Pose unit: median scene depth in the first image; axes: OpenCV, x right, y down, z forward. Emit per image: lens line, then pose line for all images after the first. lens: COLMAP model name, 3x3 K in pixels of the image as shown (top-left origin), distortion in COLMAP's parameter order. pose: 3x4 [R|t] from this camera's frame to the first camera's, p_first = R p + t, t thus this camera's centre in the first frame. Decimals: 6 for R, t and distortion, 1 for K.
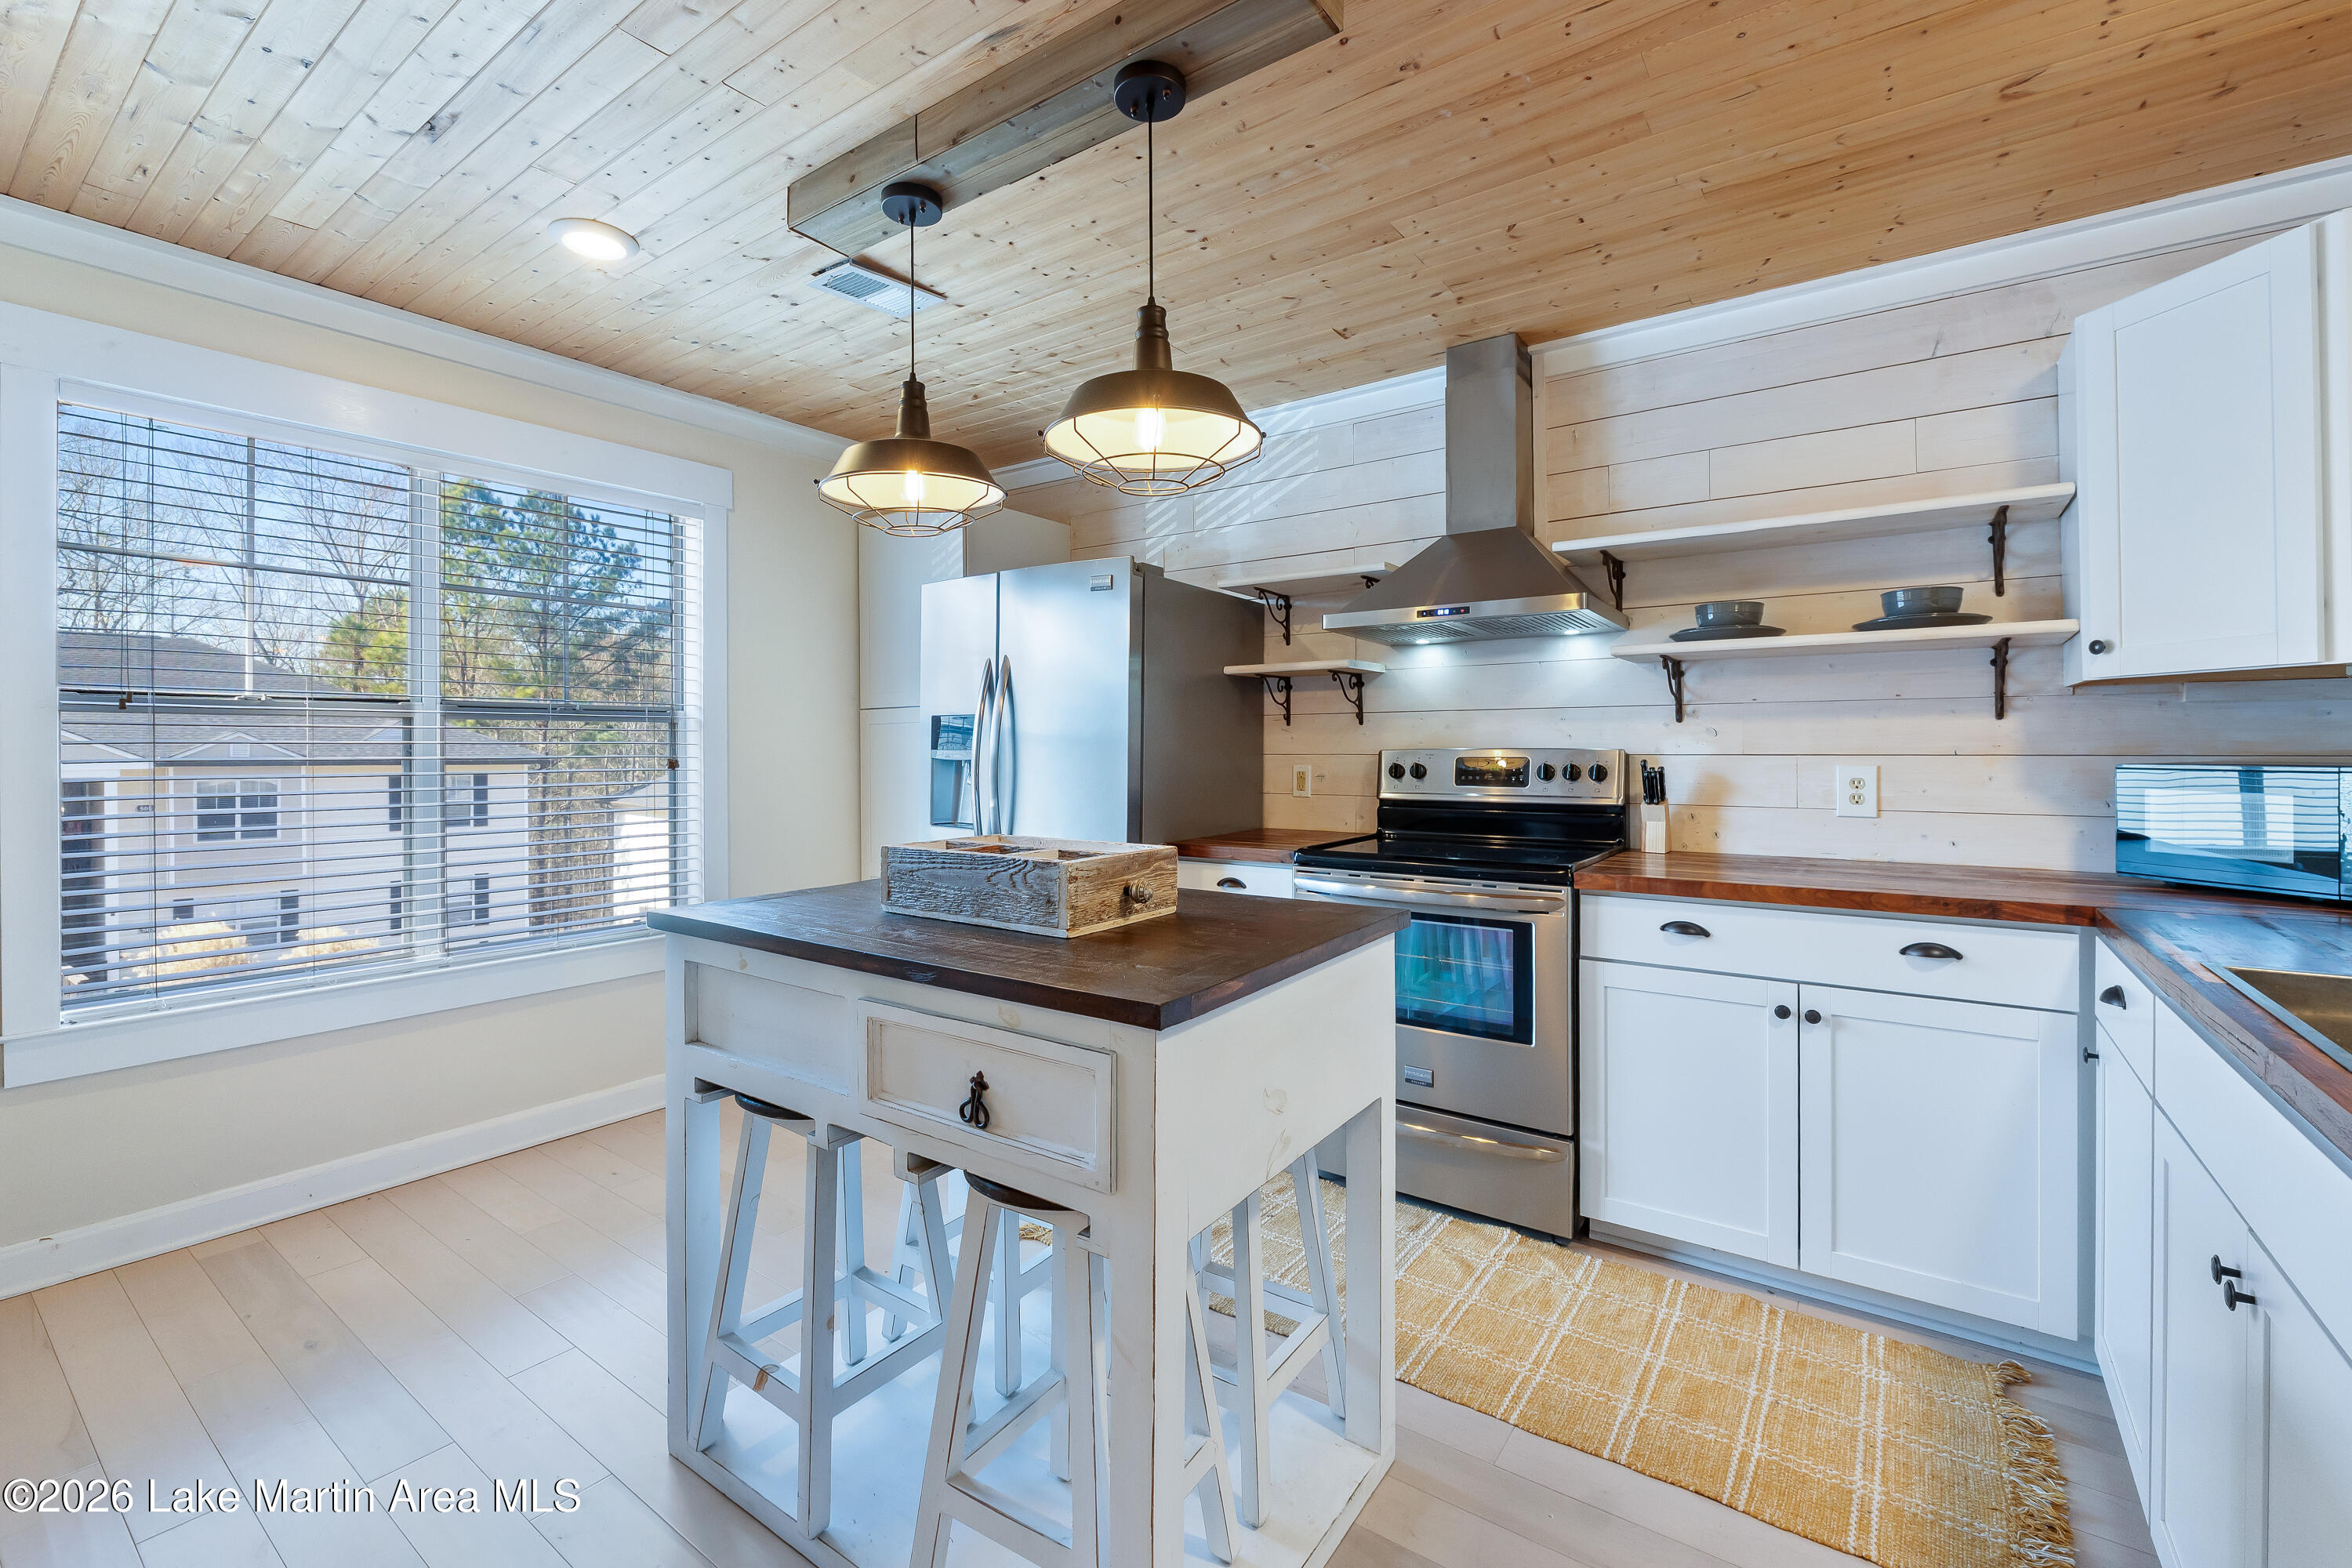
lens RADIAL K [[1035.8, 0, 1181.5], [0, 1035.8, 751.9], [0, 0, 1]] dist [0.002773, 0.000566]
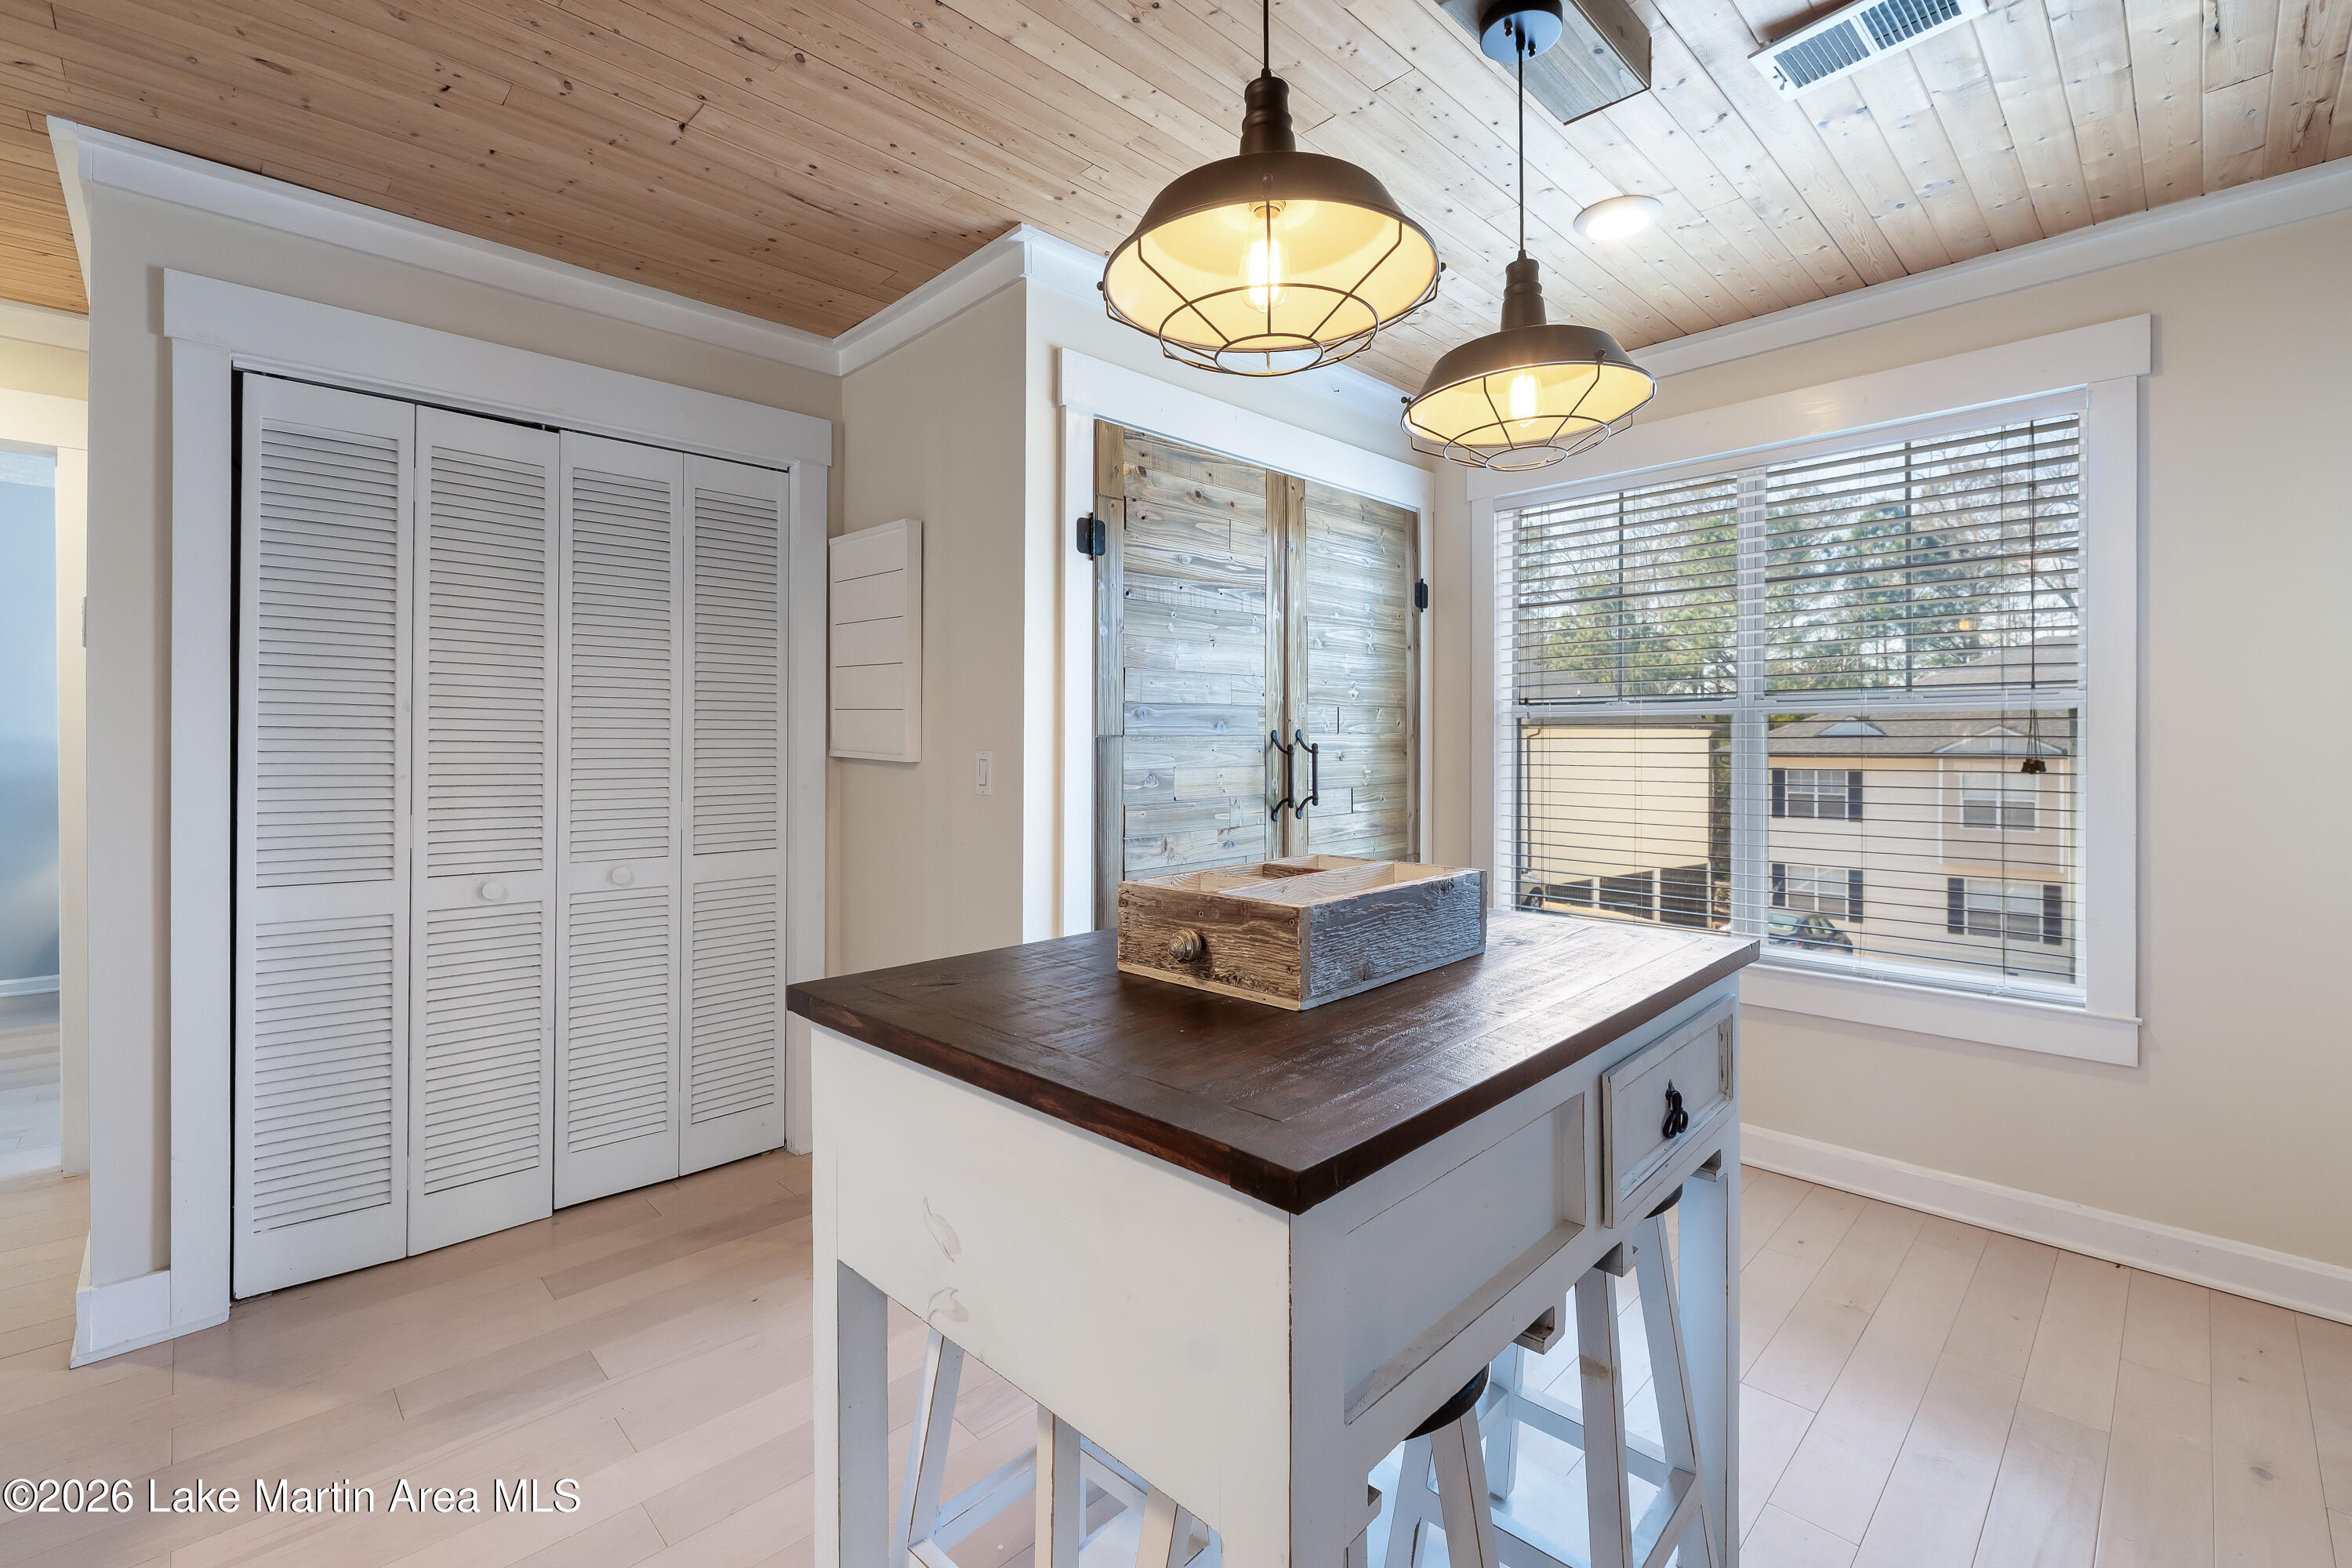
lens RADIAL K [[1010.4, 0, 1168.9], [0, 1010.4, 743.3], [0, 0, 1]] dist [-0.000671, -0.000303]
pose [[-0.188415, 0.005076, -0.982076, 0.427963], [-0.000688, 0.999986, 0.005301, -0.006470], [0.982089, 0.001675, -0.188409, 0.735476]]
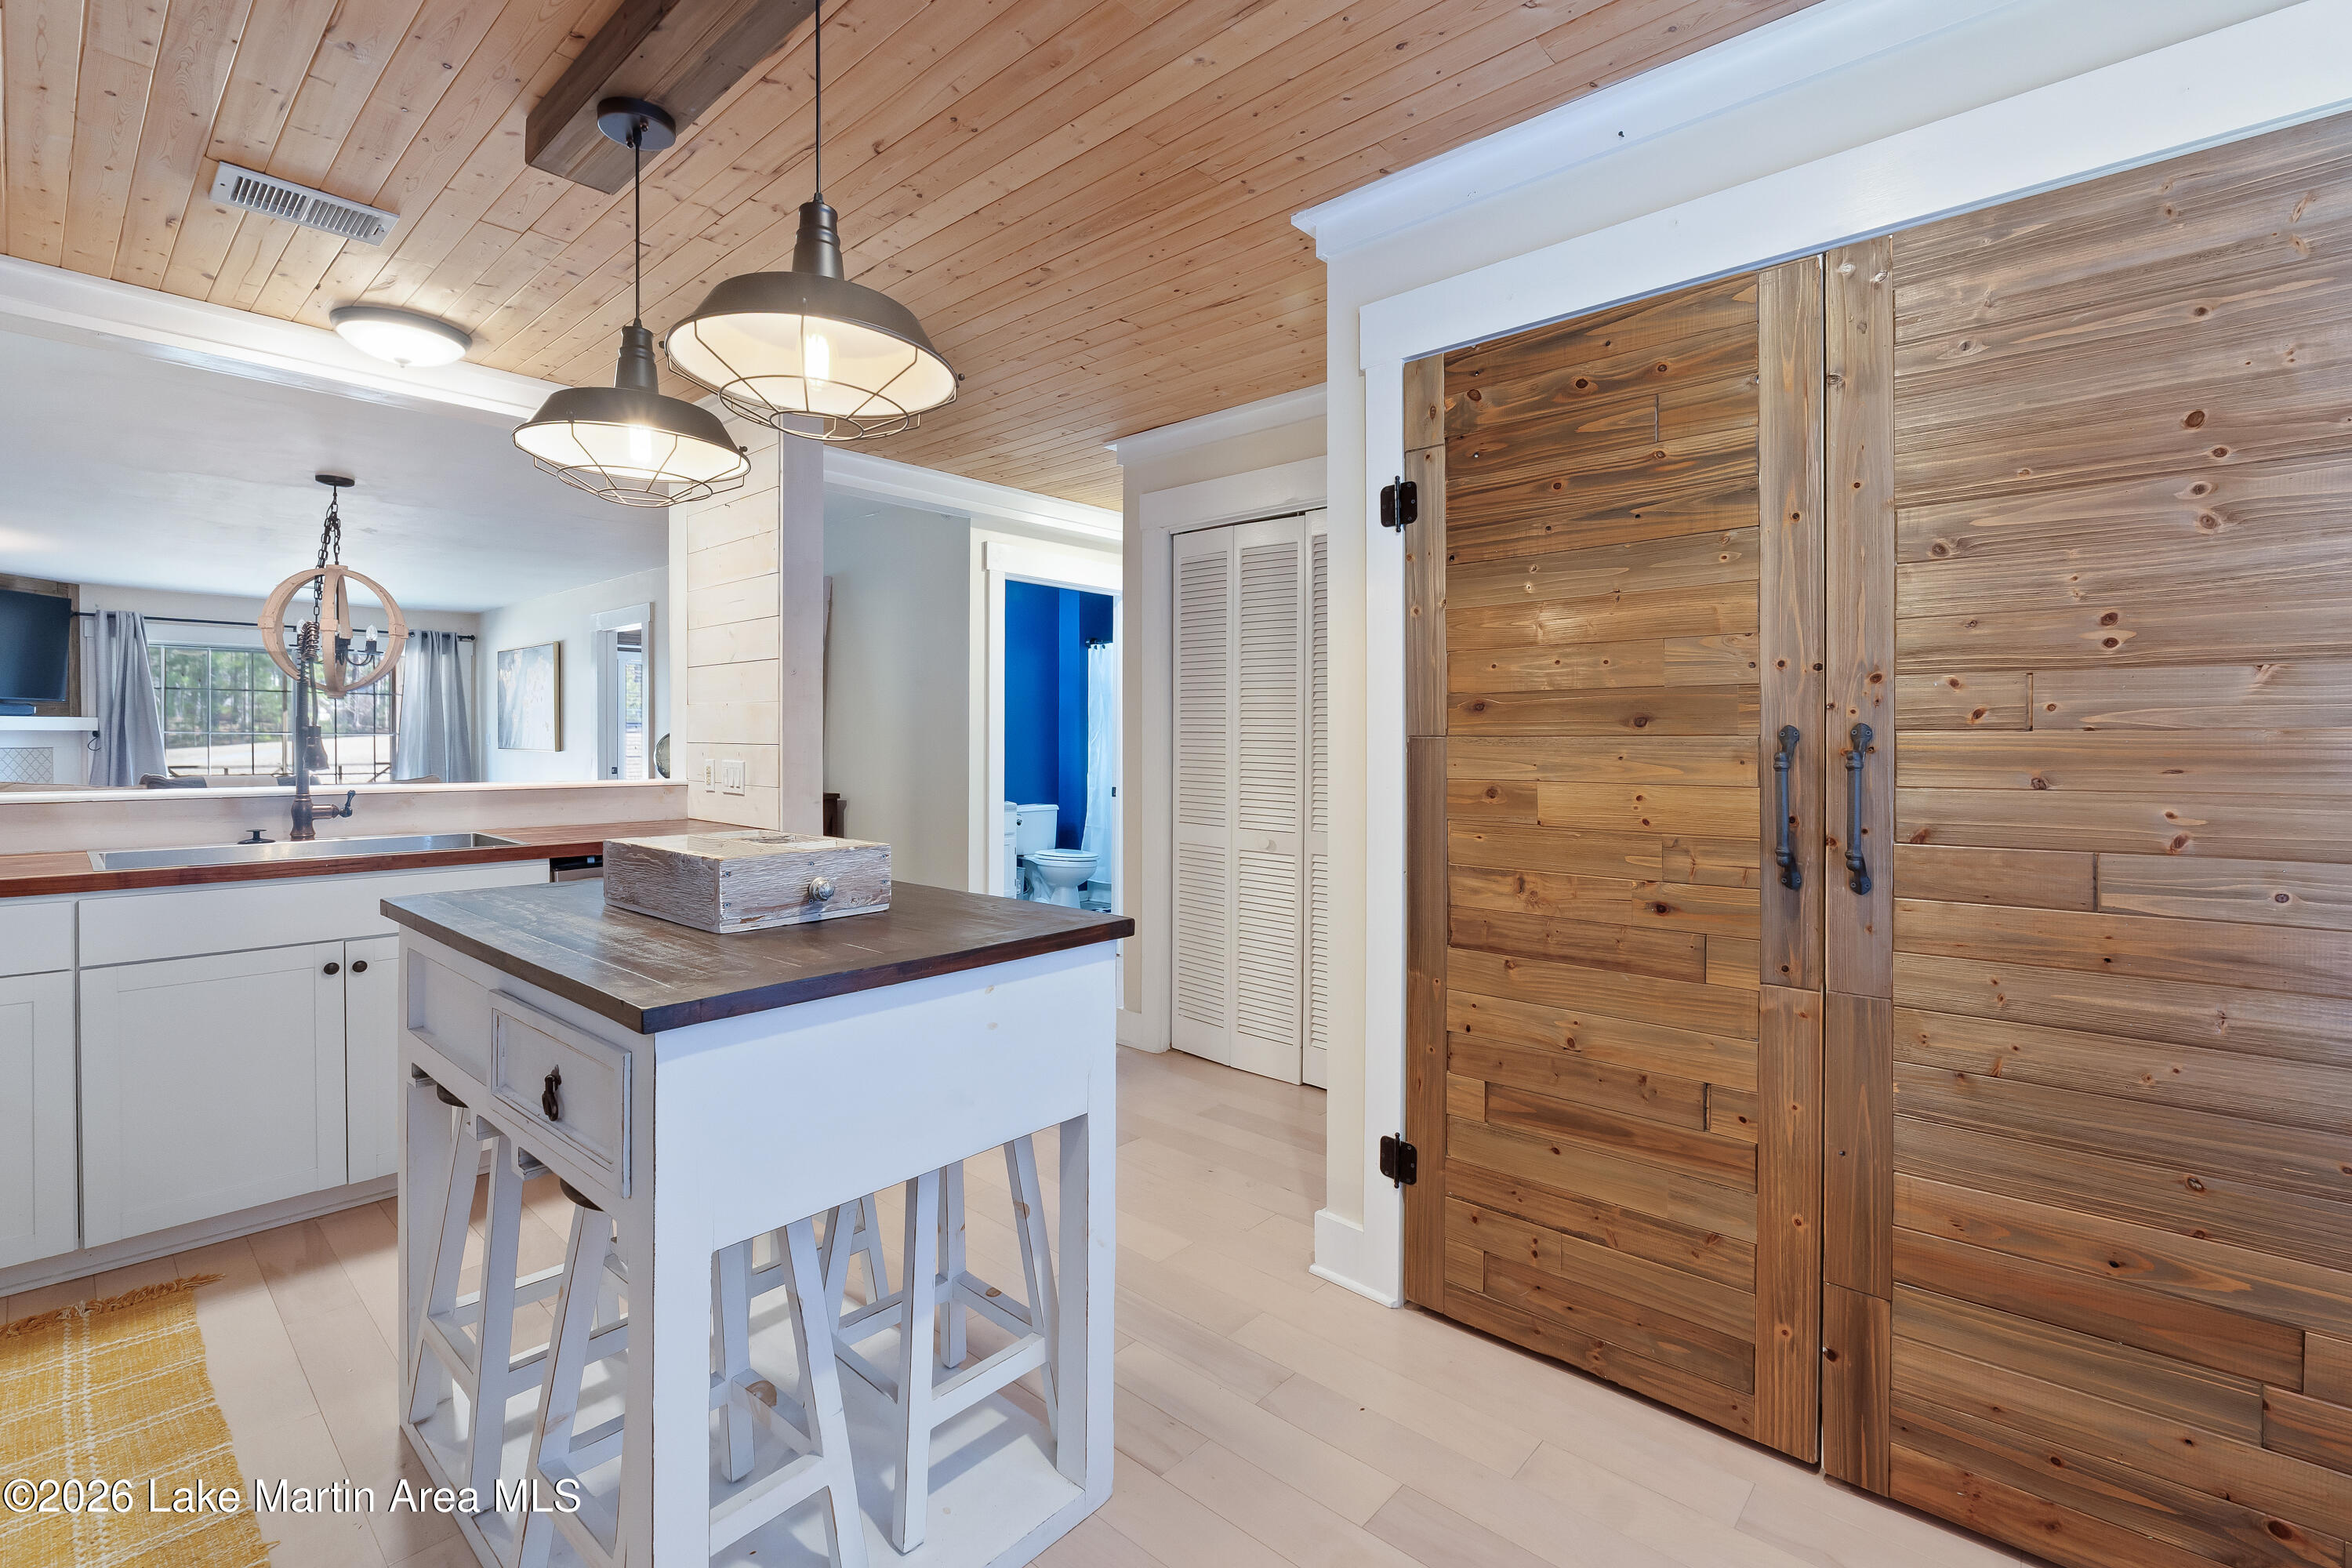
lens RADIAL K [[1010.4, 0, 1168.9], [0, 1010.4, 743.3], [0, 0, 1]] dist [-0.000671, -0.000303]
pose [[-0.994142, -0.003370, 0.108033, -0.498846], [-0.002573, 0.999968, 0.007518, -0.008477], [-0.108055, 0.007196, -0.994119, 1.390934]]
